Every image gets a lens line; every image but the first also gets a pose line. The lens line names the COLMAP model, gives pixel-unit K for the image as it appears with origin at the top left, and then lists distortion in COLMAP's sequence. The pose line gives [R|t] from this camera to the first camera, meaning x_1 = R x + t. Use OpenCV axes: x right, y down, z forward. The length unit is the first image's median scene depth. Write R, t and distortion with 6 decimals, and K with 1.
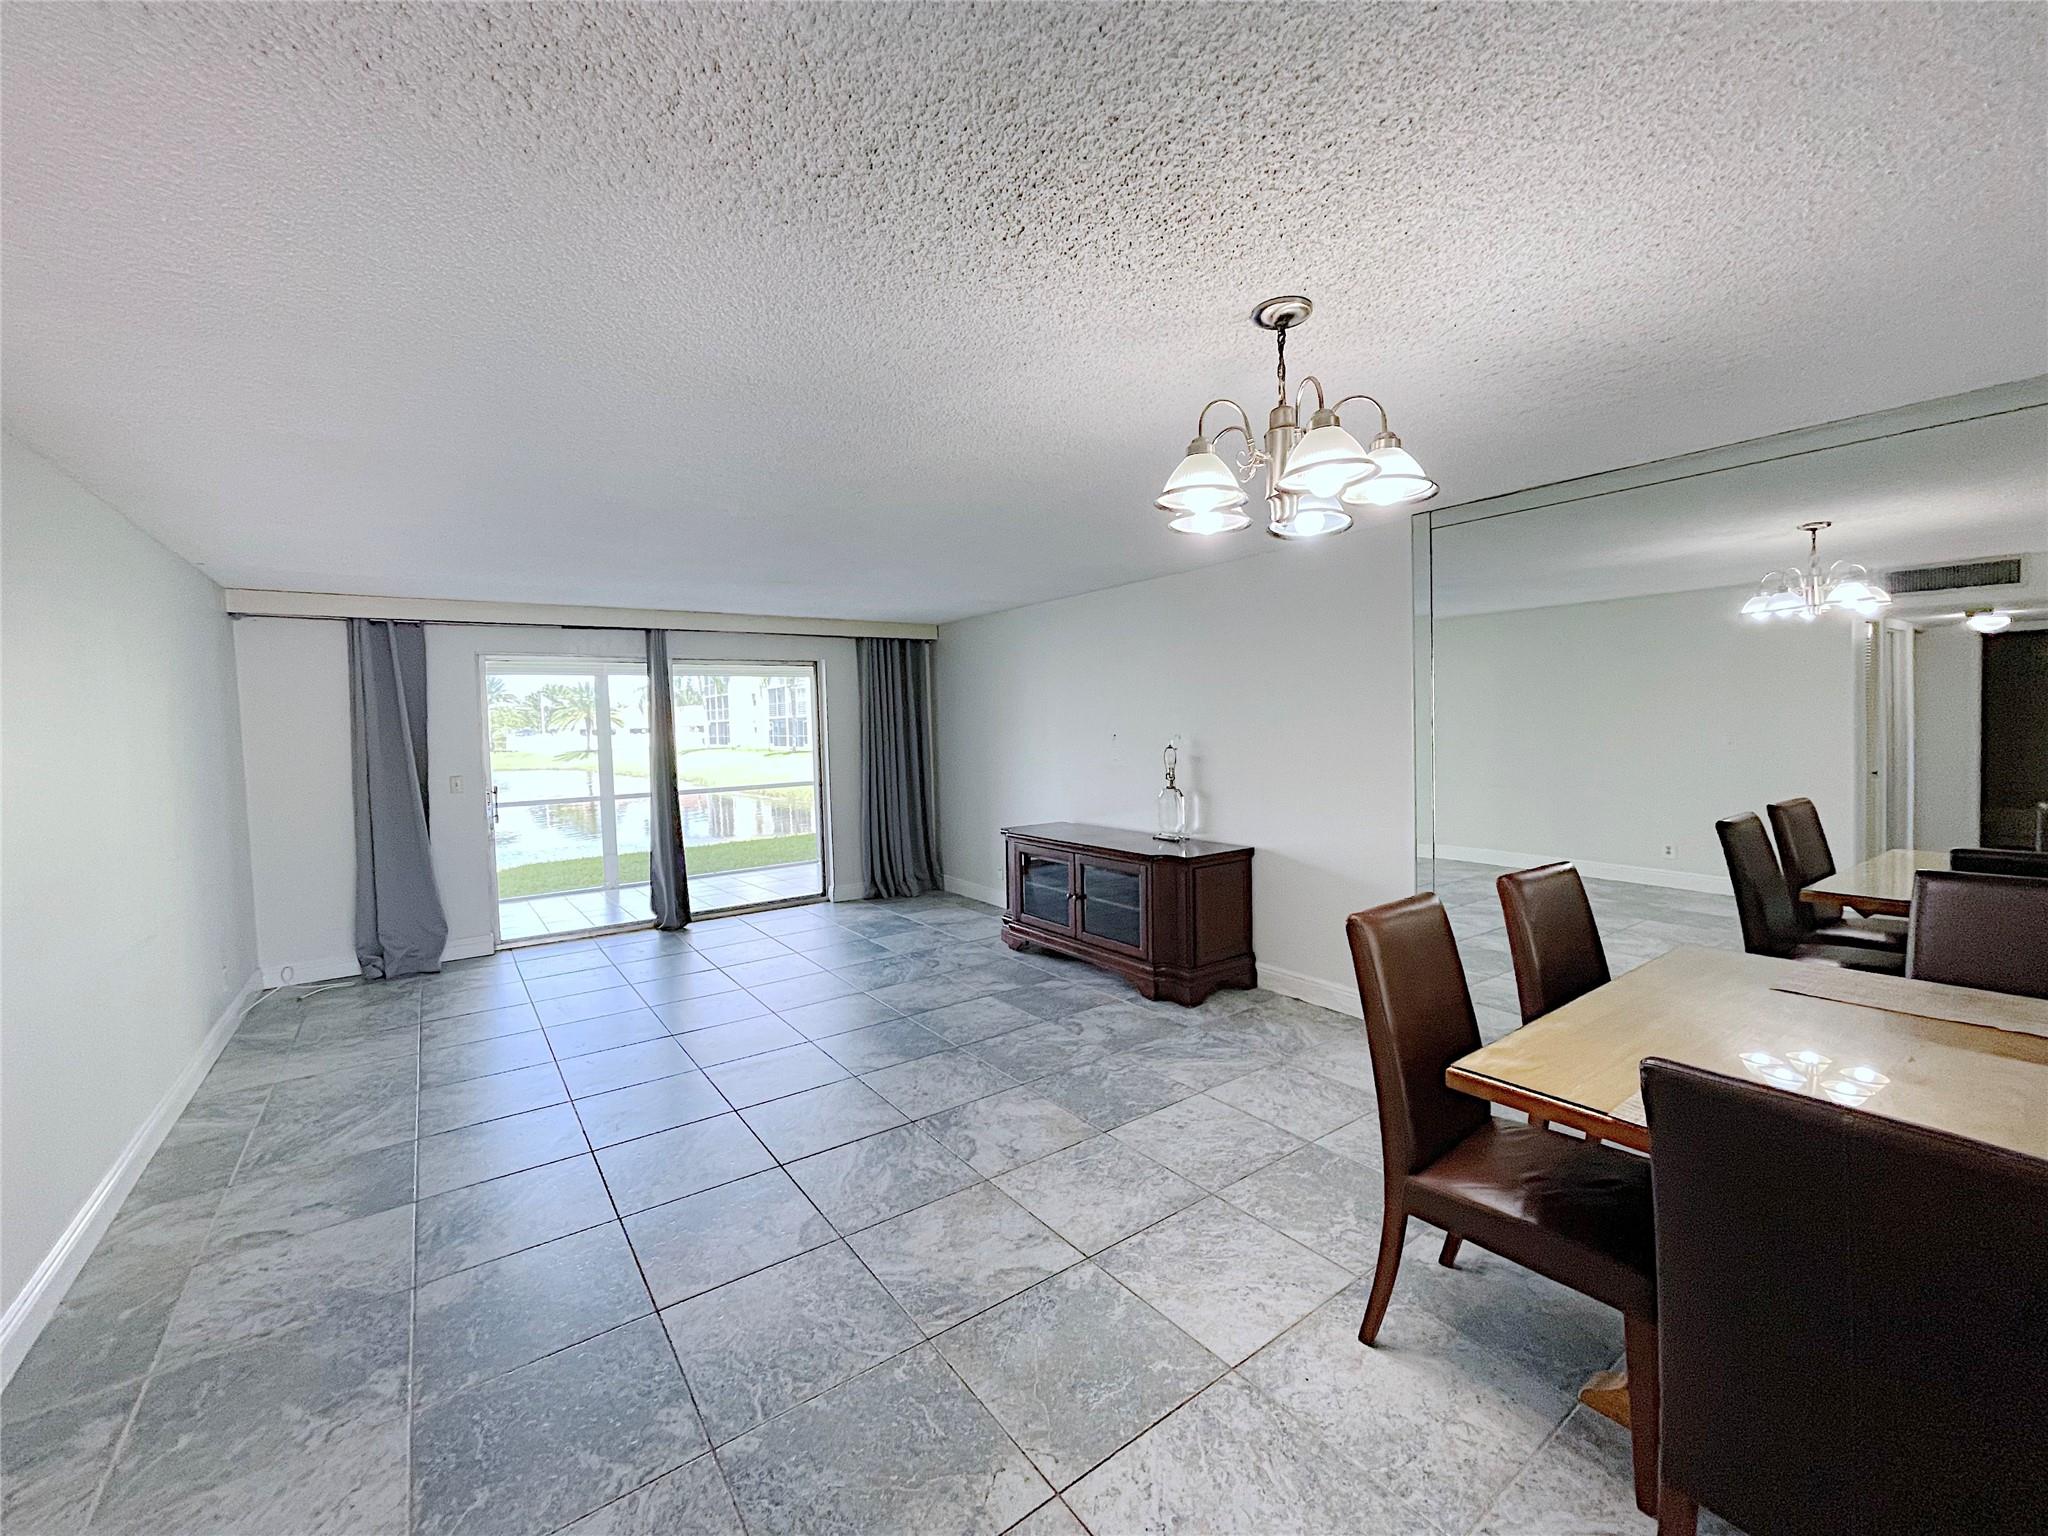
lens RADIAL K [[831.4, 0, 1019.3], [0, 831.4, 762.2], [0, 0, 1]] dist [-0.002278, 0.001090]
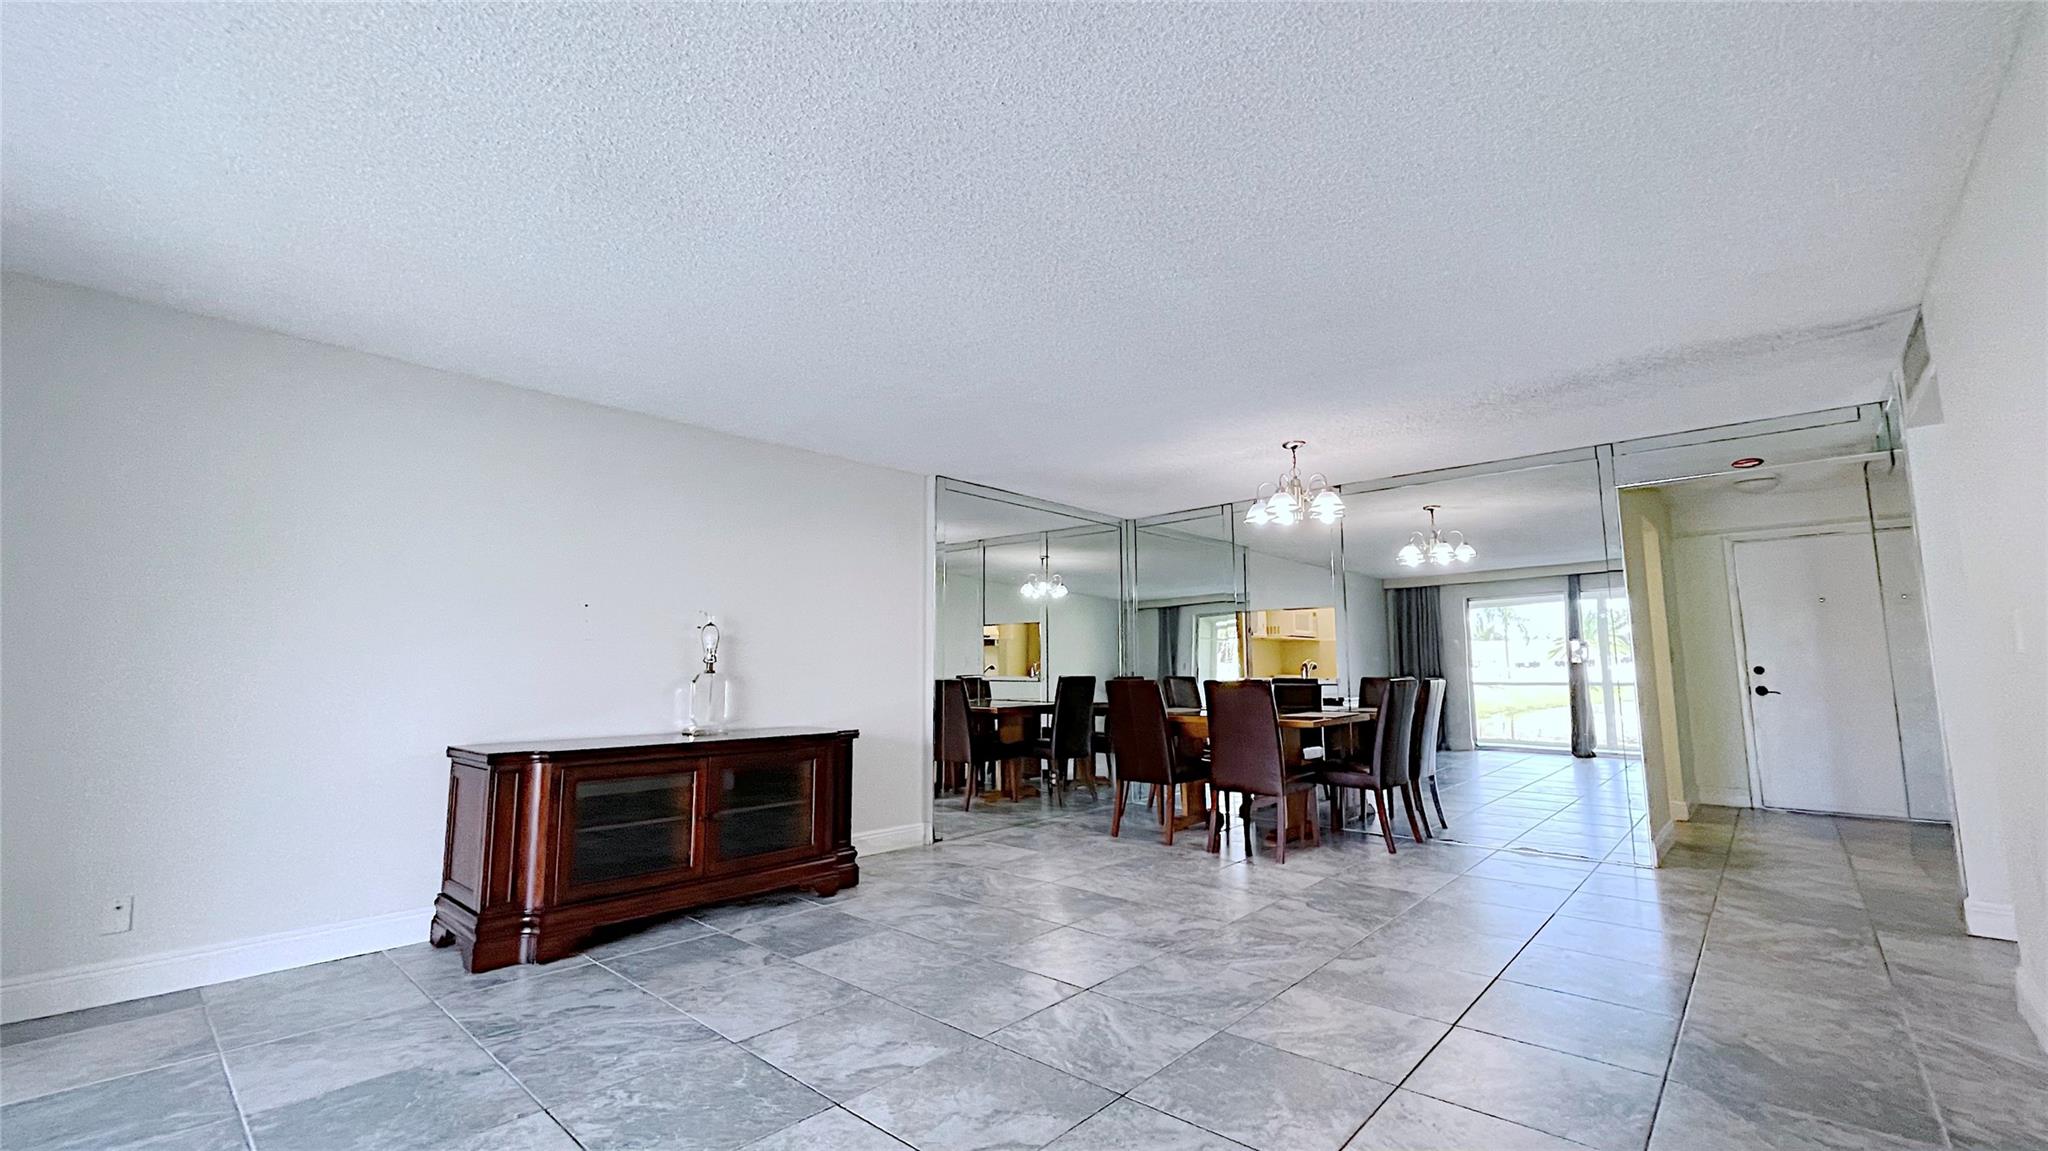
lens RADIAL K [[834.4, 0, 1017.3], [0, 834.4, 567.9], [0, 0, 1]] dist [0.000420, -0.000229]
pose [[-0.209310, 0.147378, 0.966679, -0.717963], [0.056230, 0.988755, -0.138568, 0.060771], [-0.976231, 0.025353, -0.215244, 0.867662]]
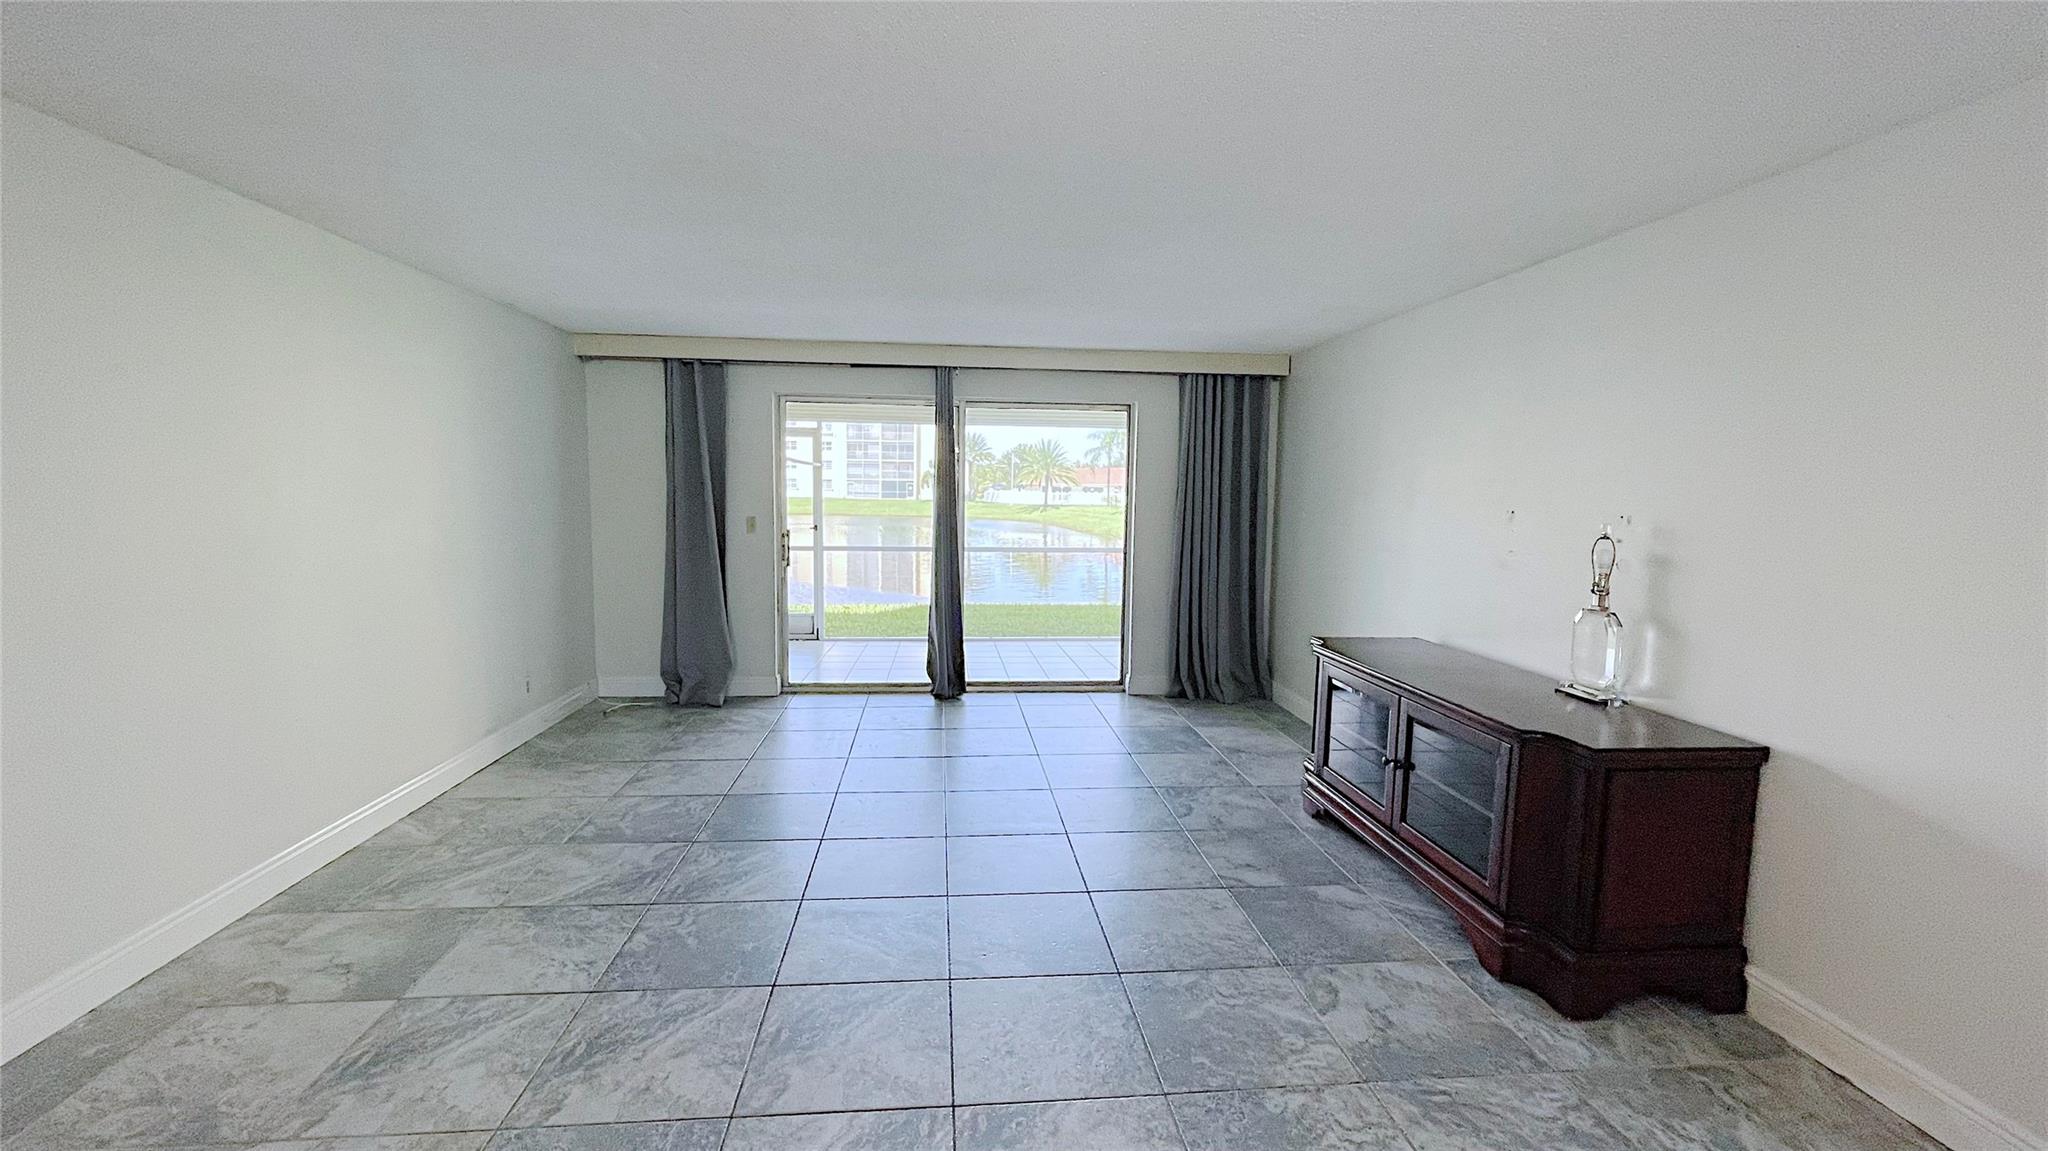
lens RADIAL K [[834.4, 0, 1017.3], [0, 834.4, 567.9], [0, 0, 1]] dist [0.000420, -0.000229]
pose [[0.864918, 0.087754, -0.494183, 0.117164], [-0.064003, 0.995843, 0.064818, -0.008193], [0.497816, -0.024433, 0.866938, 0.307039]]
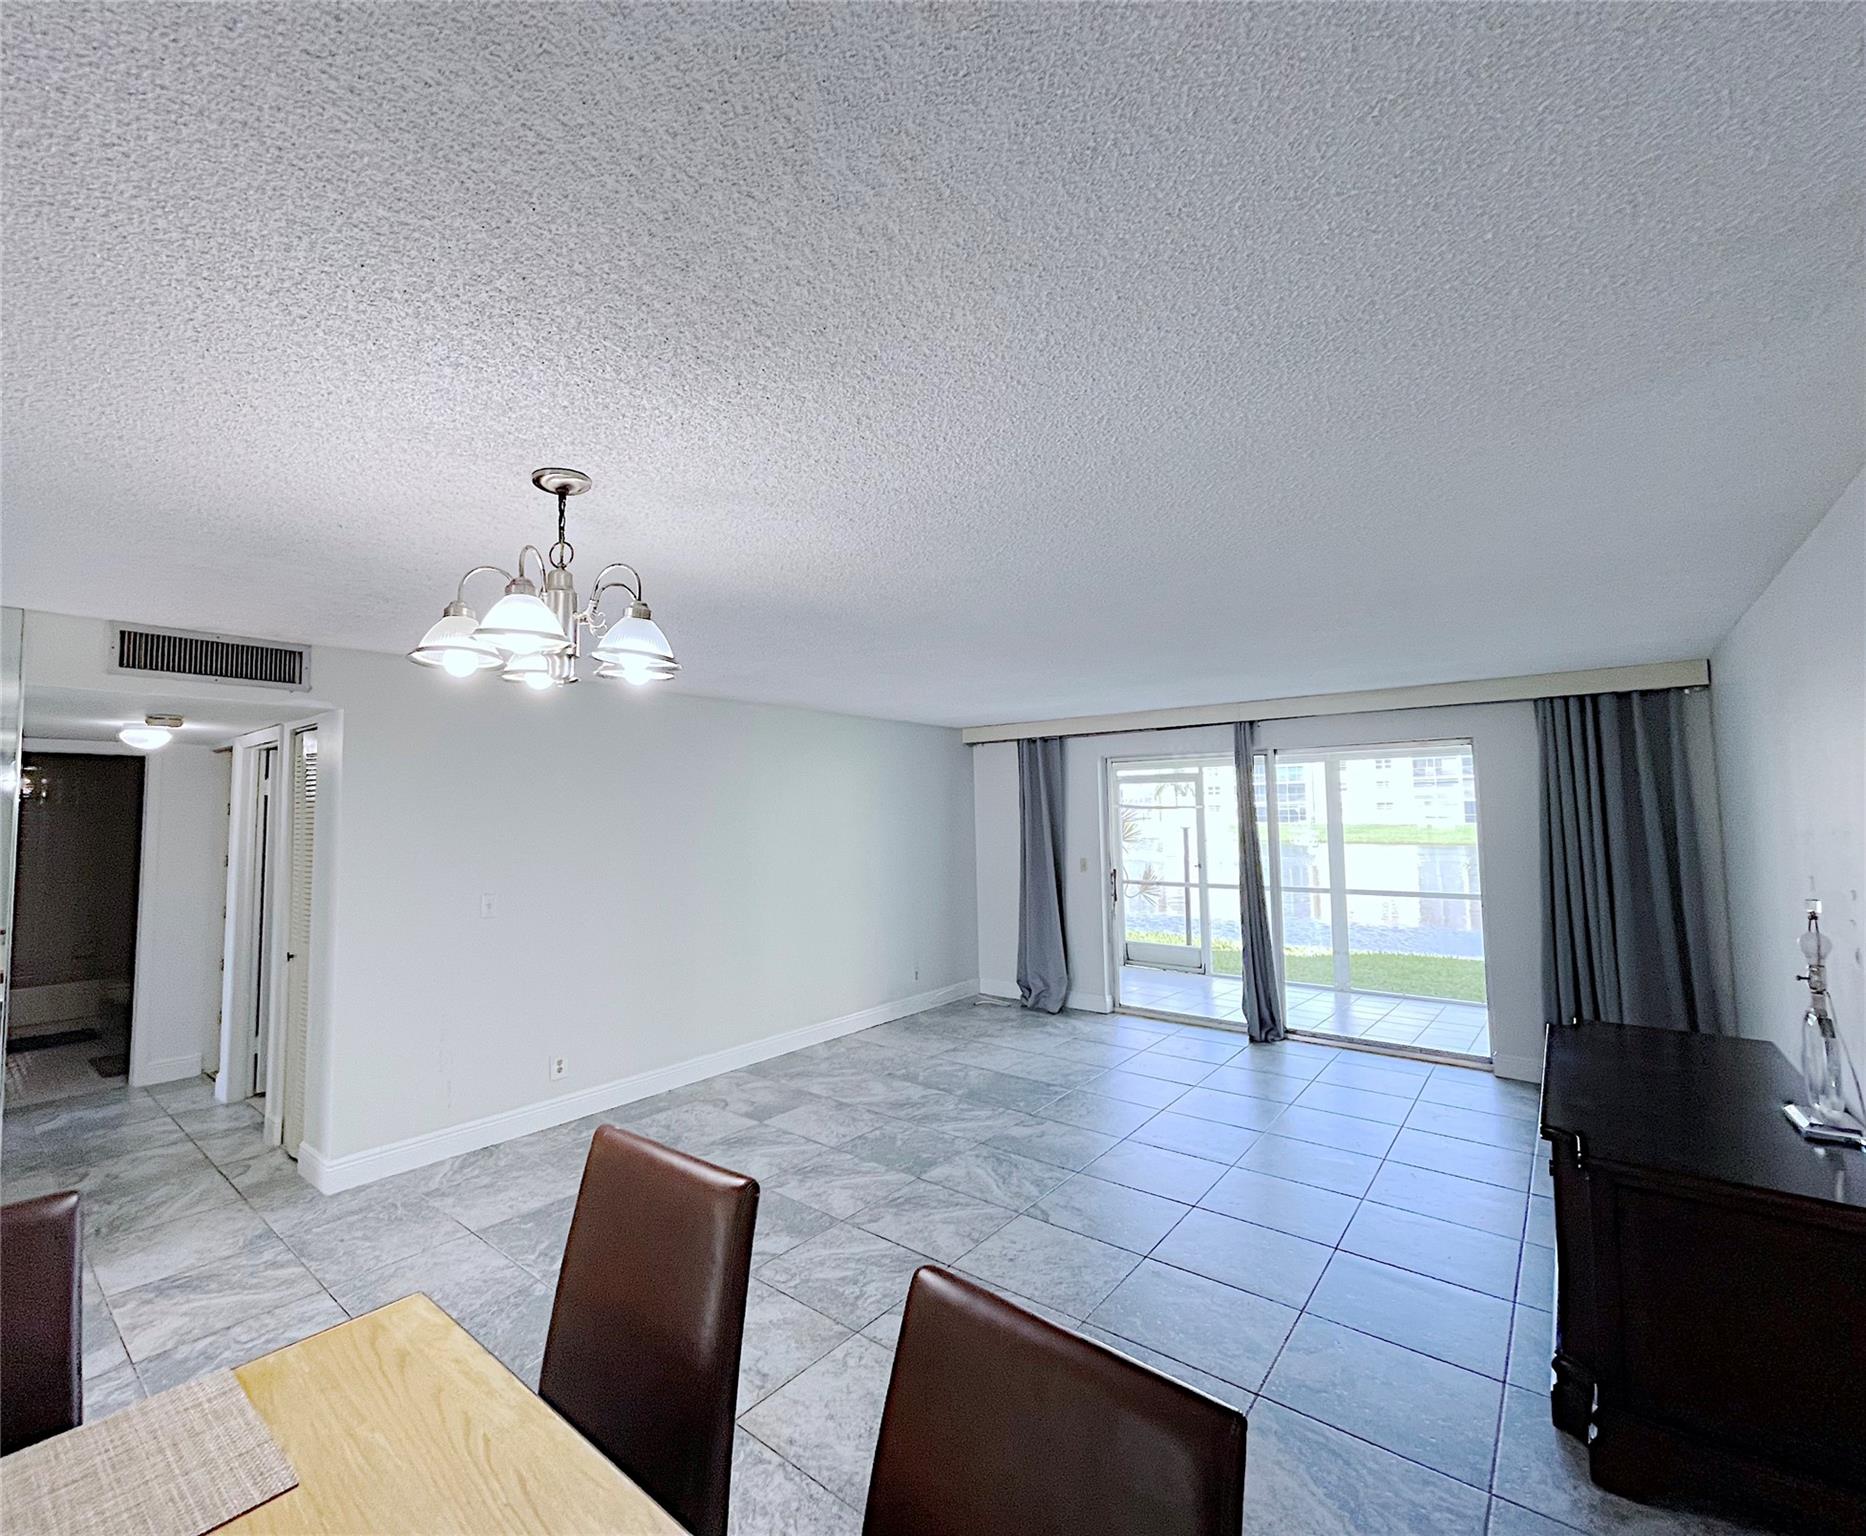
lens RADIAL K [[835.4, 0, 838.2], [0, 835.4, 756.0], [0, 0, 1]] dist [-0.002882, 0.000035]
pose [[0.222207, -0.043934, -0.974009, 0.495714], [-0.043829, 0.997524, -0.054993, -0.055030], [0.974014, 0.054910, 0.219732, 0.397927]]
